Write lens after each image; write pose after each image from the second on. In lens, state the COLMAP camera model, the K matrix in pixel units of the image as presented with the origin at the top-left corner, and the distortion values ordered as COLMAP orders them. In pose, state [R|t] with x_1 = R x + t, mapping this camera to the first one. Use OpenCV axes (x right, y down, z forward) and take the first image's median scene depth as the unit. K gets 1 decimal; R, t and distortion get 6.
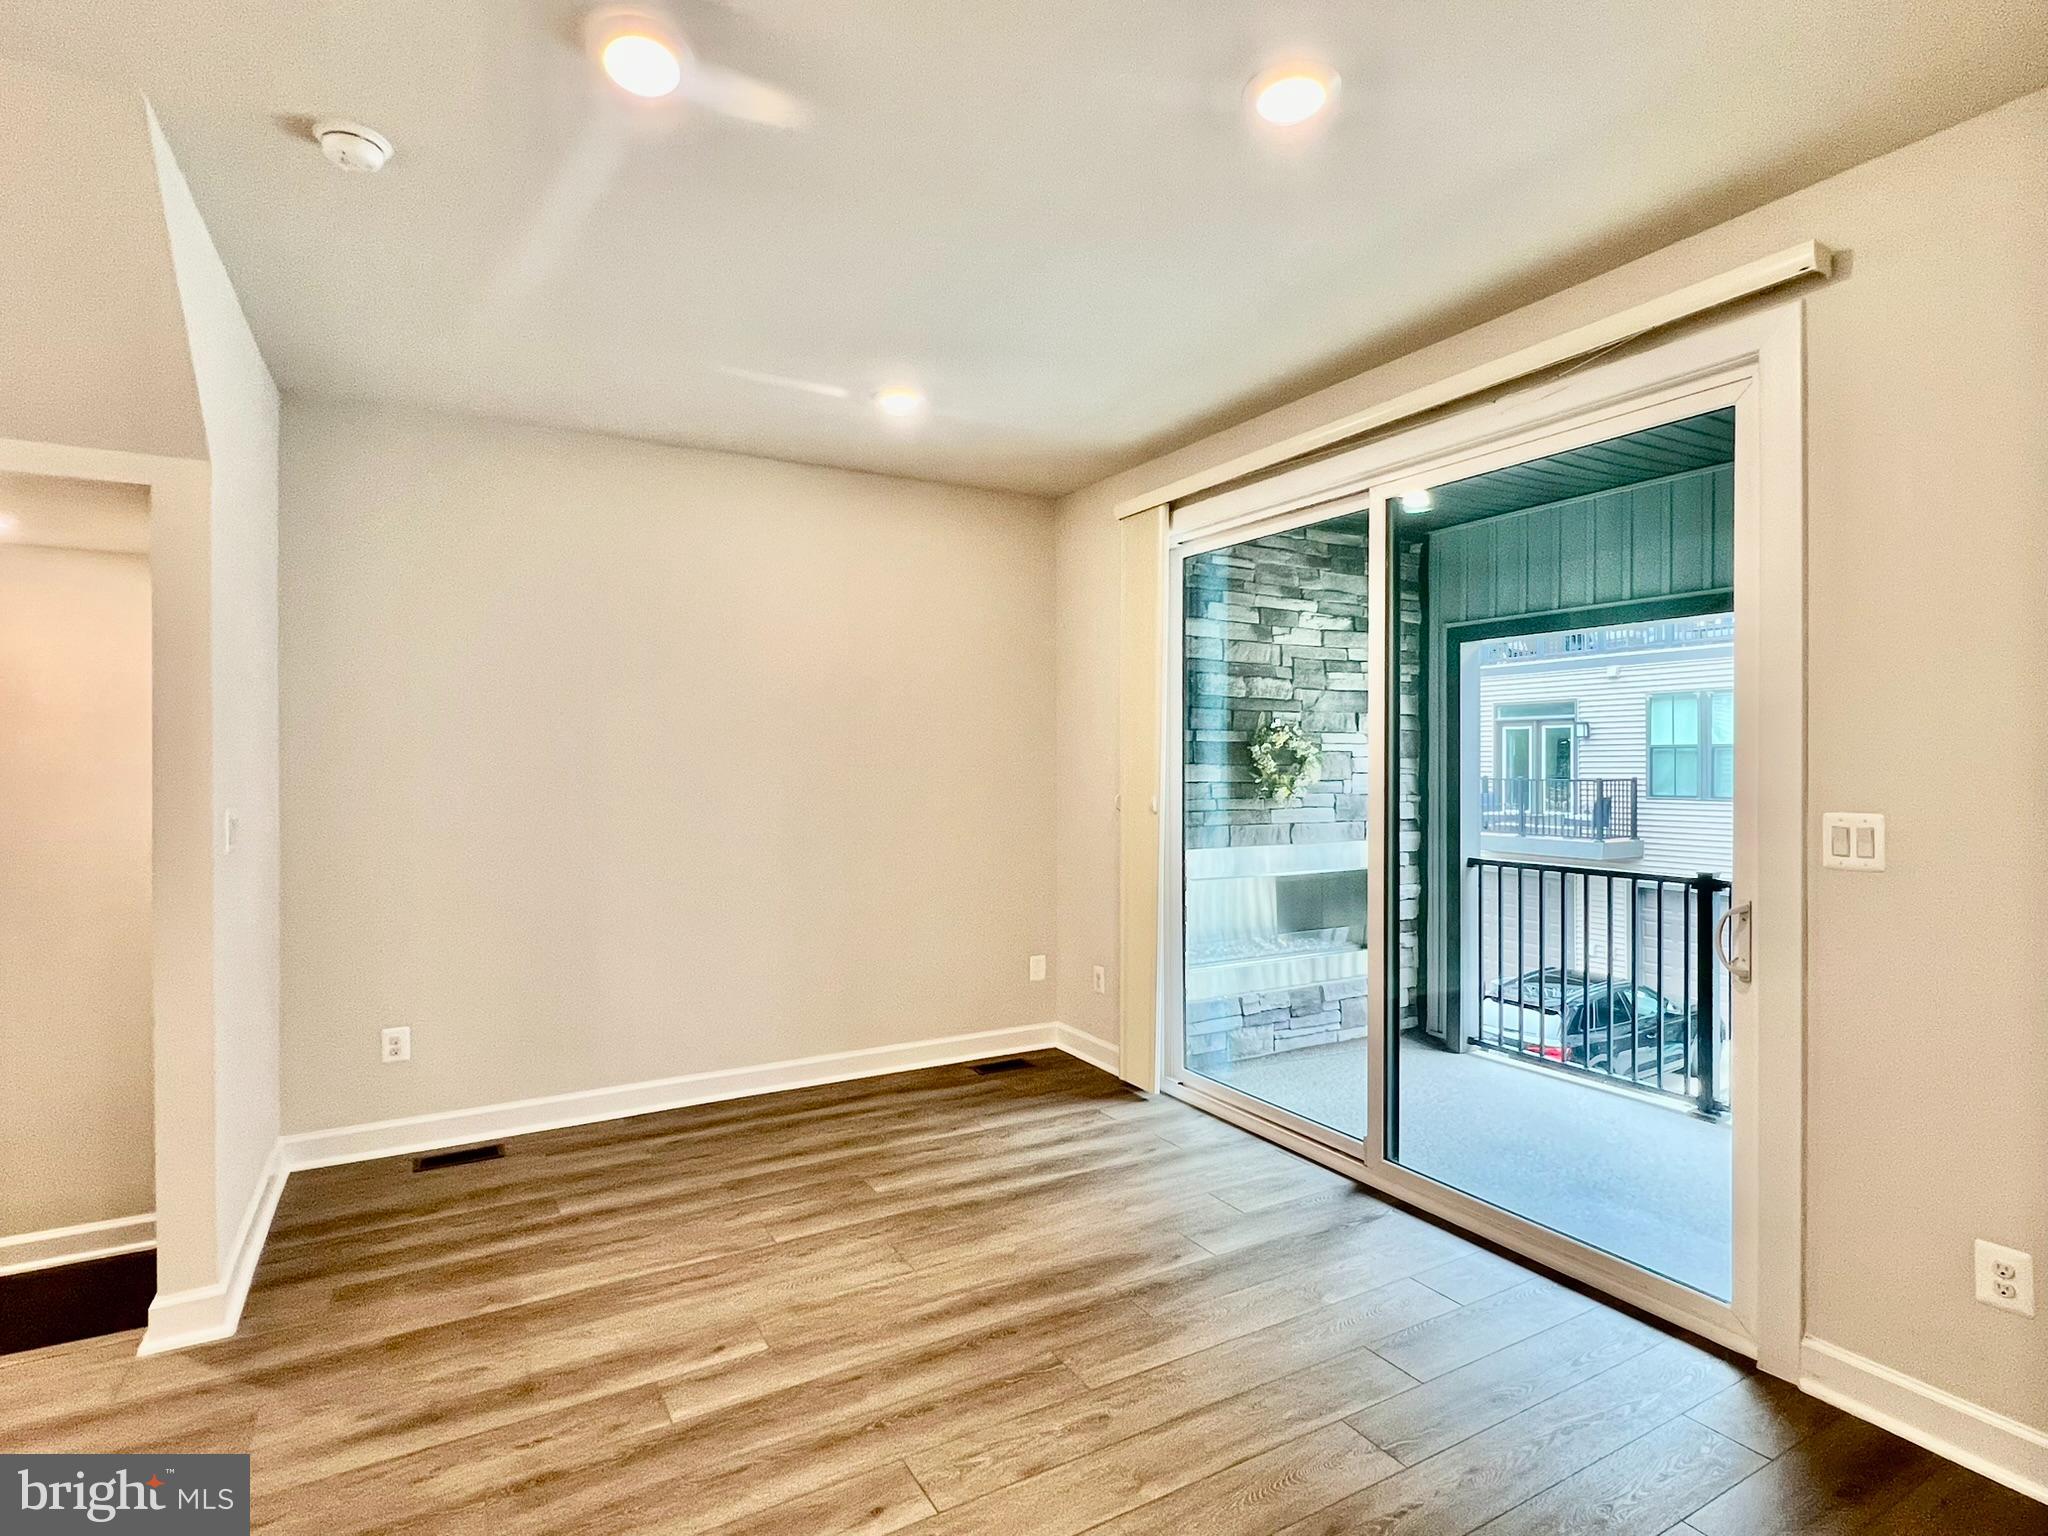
lens RADIAL K [[1031.0, 0, 1013.7], [0, 1031.0, 761.1], [0, 0, 1]] dist [-0.001326, -0.000536]
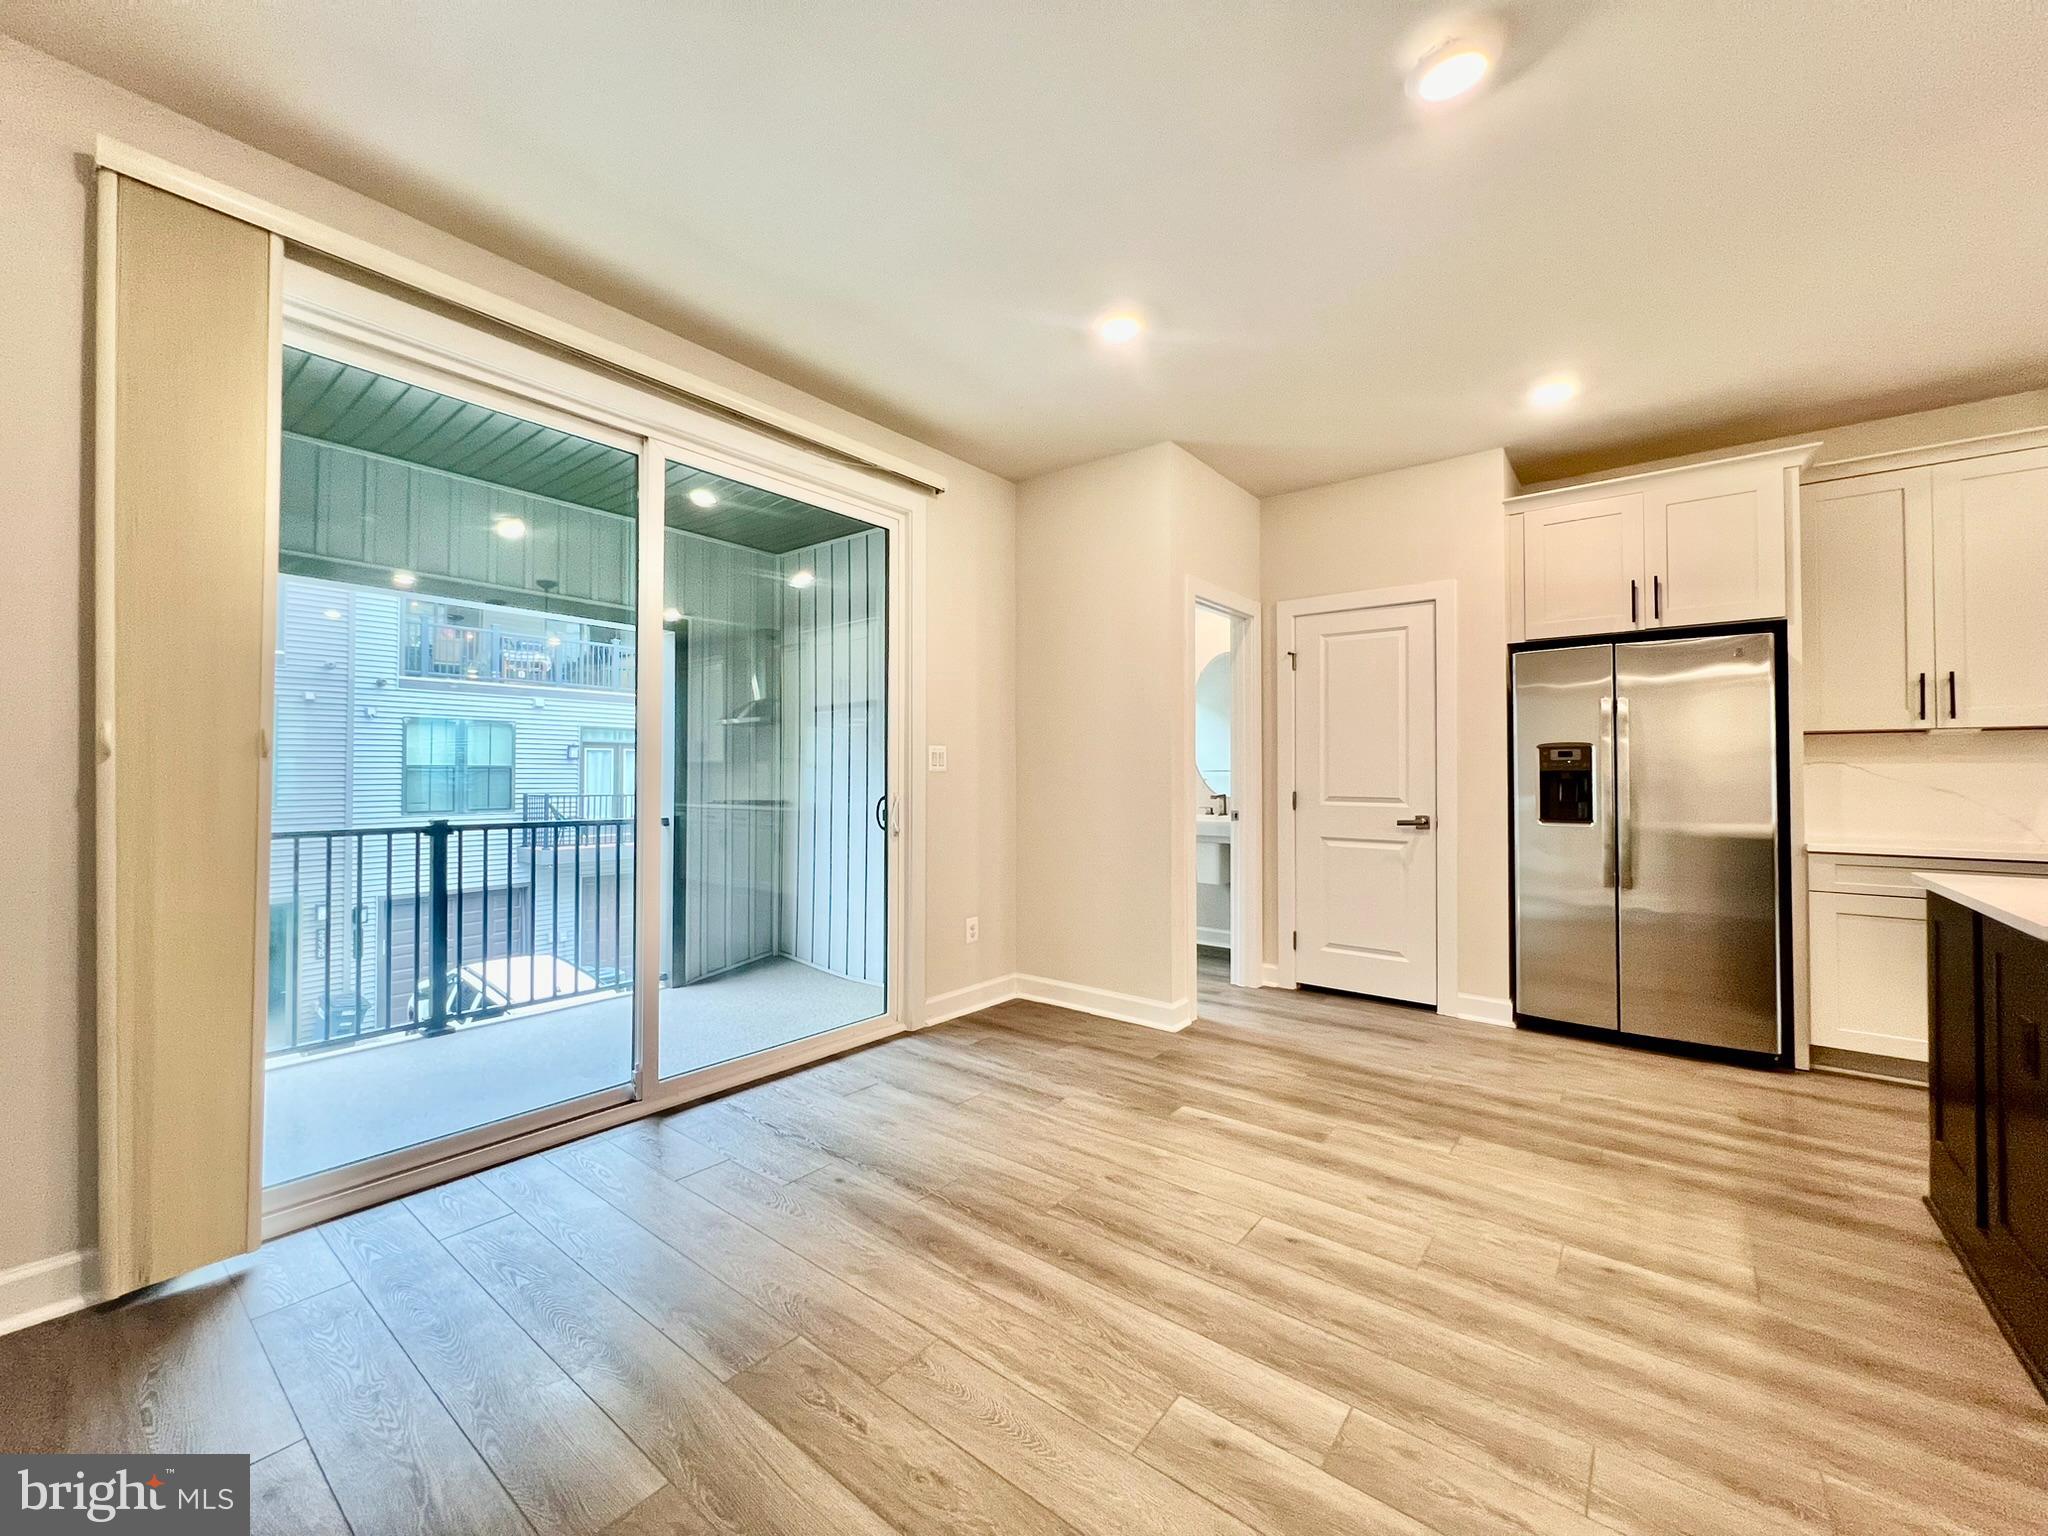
lens RADIAL K [[822.2, 0, 1020.6], [0, 822.2, 759.4], [0, 0, 1]] dist [-0.001724, 0.000097]
pose [[-0.378675, 0.016316, 0.925386, -0.692111], [-0.003958, 0.999807, -0.019248, 0.090350], [-0.925521, -0.010951, -0.378537, 1.209029]]
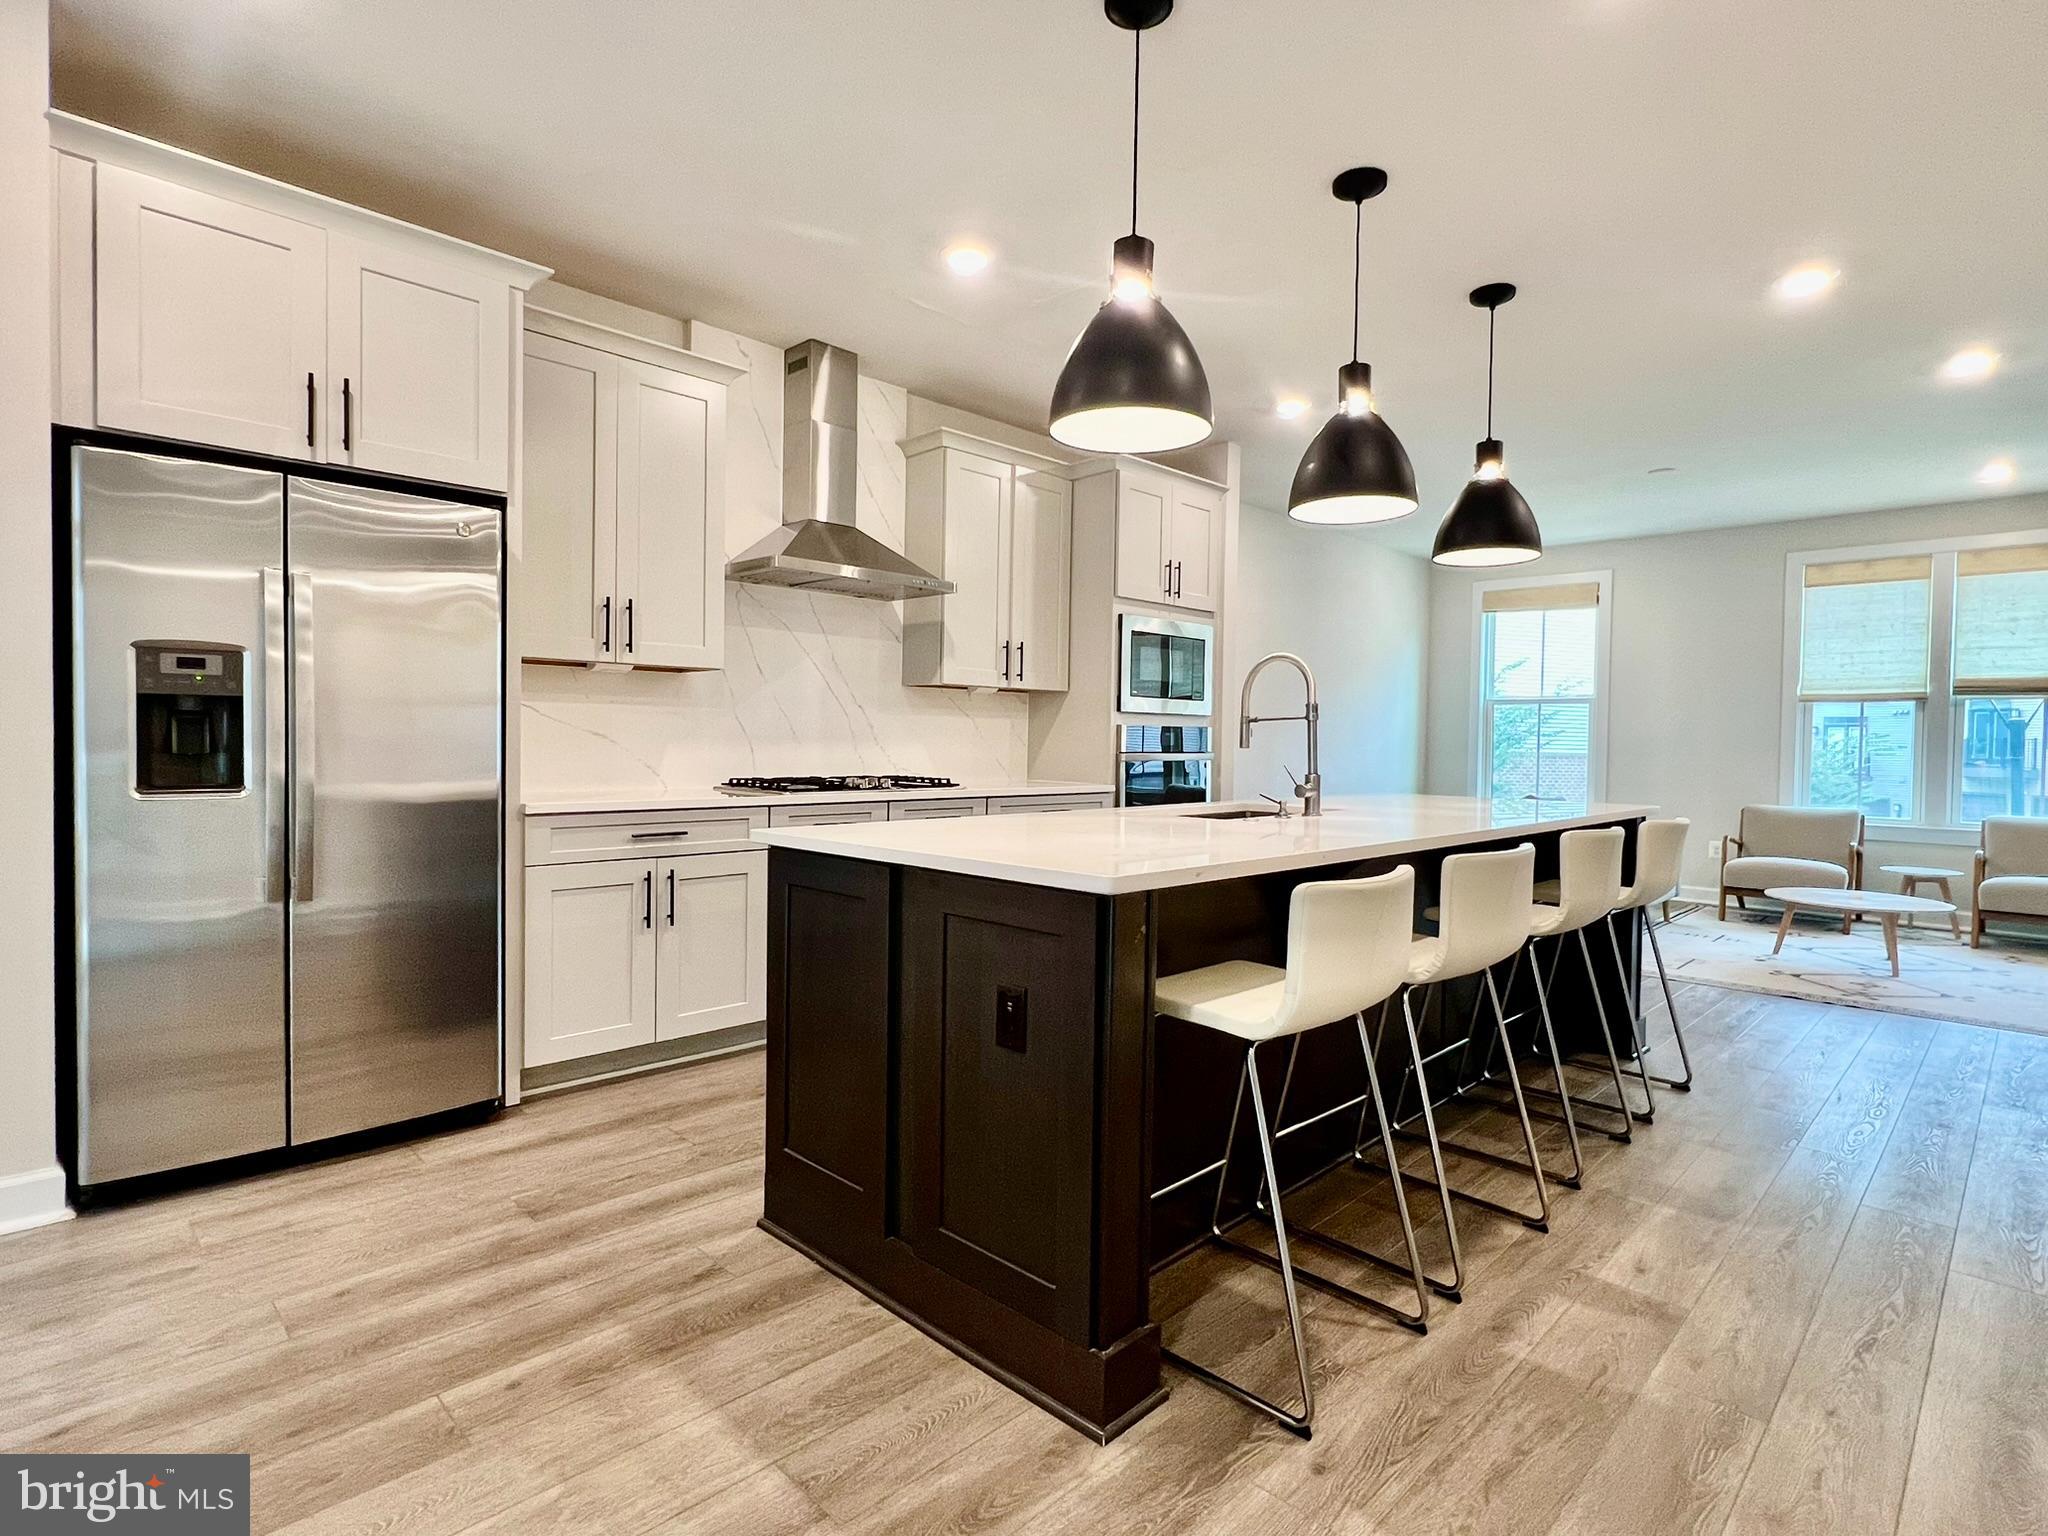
lens RADIAL K [[1031.0, 0, 1013.7], [0, 1031.0, 761.1], [0, 0, 1]] dist [-0.001326, -0.000536]
pose [[-0.963601, -0.007825, -0.267228, -0.243904], [-0.012754, 0.999779, 0.016713, 0.112405], [0.267039, 0.019513, -0.963488, 0.929320]]
